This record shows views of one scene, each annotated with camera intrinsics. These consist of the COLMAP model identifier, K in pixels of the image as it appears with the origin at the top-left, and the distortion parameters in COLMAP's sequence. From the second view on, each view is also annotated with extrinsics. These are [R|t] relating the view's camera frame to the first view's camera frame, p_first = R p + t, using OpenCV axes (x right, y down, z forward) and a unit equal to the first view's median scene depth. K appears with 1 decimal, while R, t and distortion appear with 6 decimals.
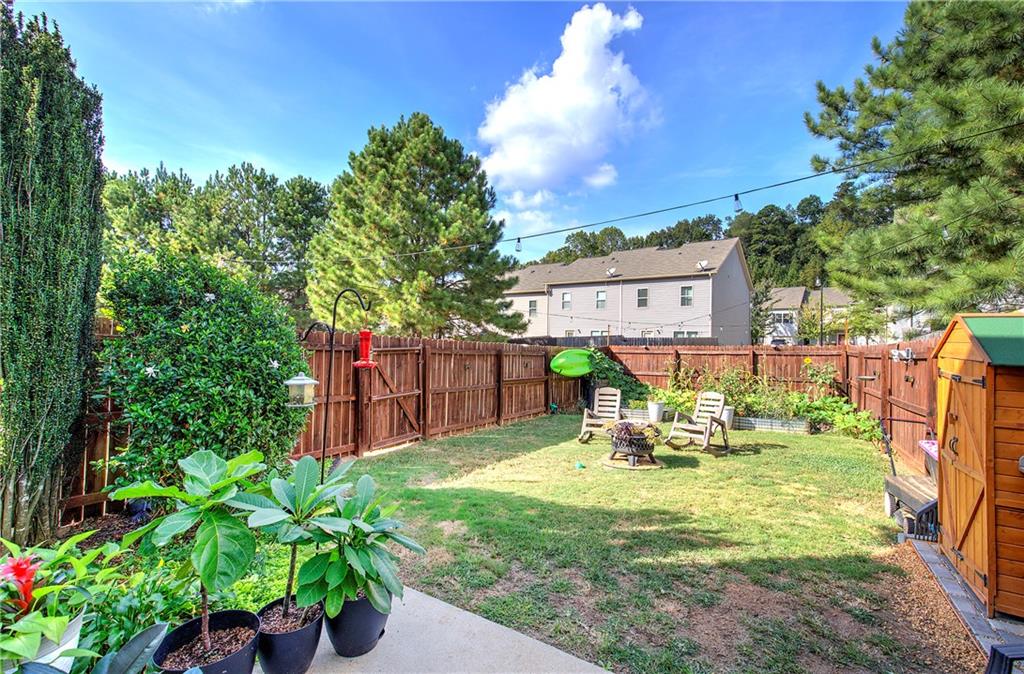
lens RADIAL K [[431.9, 0, 518.6], [0, 431.9, 332.1], [0, 0, 1]] dist [-0.003534, 0.000734]
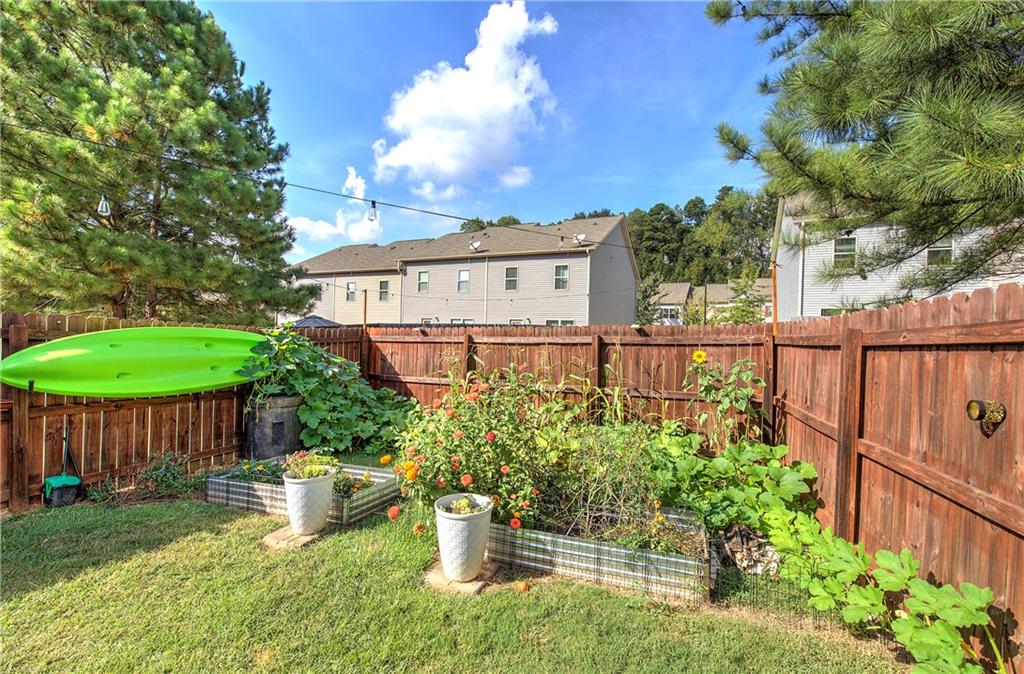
lens RADIAL K [[431.9, 0, 520.5], [0, 431.9, 334.1], [0, 0, 1]] dist [-0.003534, 0.000734]
pose [[0.976851, 0.011297, 0.213621, 0.234898], [-0.014407, 0.999812, 0.013011, 0.024084], [-0.213433, -0.015787, 0.976830, 0.360248]]
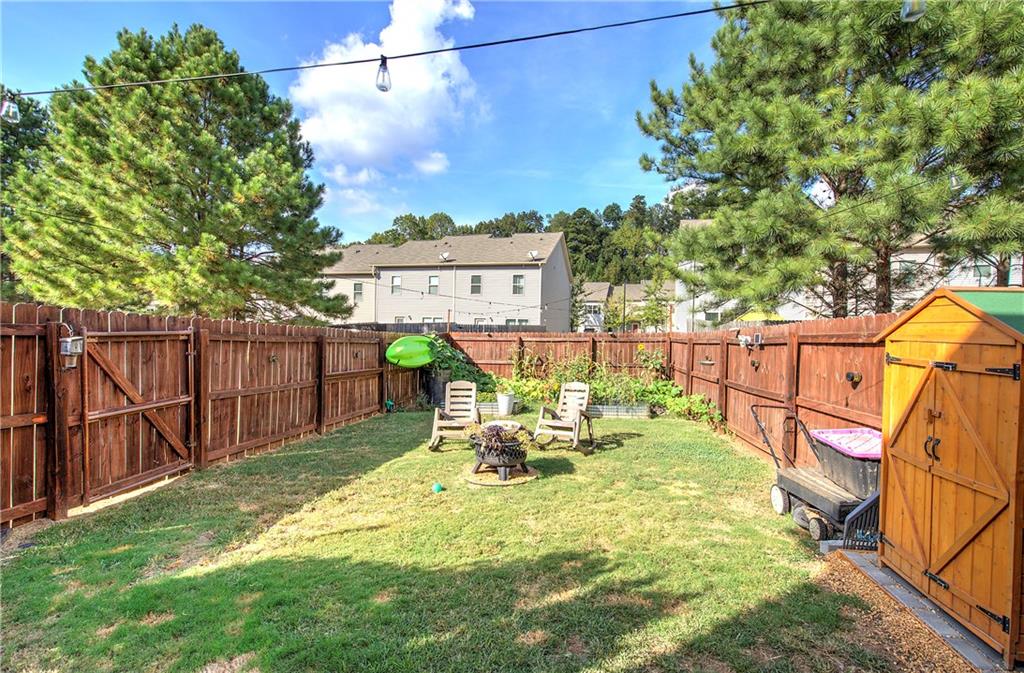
lens RADIAL K [[431.9, 0, 512.8], [0, 431.9, 336.9], [0, 0, 1]] dist [-0.003534, 0.000734]
pose [[0.928376, -0.000406, 0.371642, -0.005868], [-0.014152, 0.999236, 0.036443, 0.005019], [-0.371373, -0.039092, 0.927661, 0.084706]]
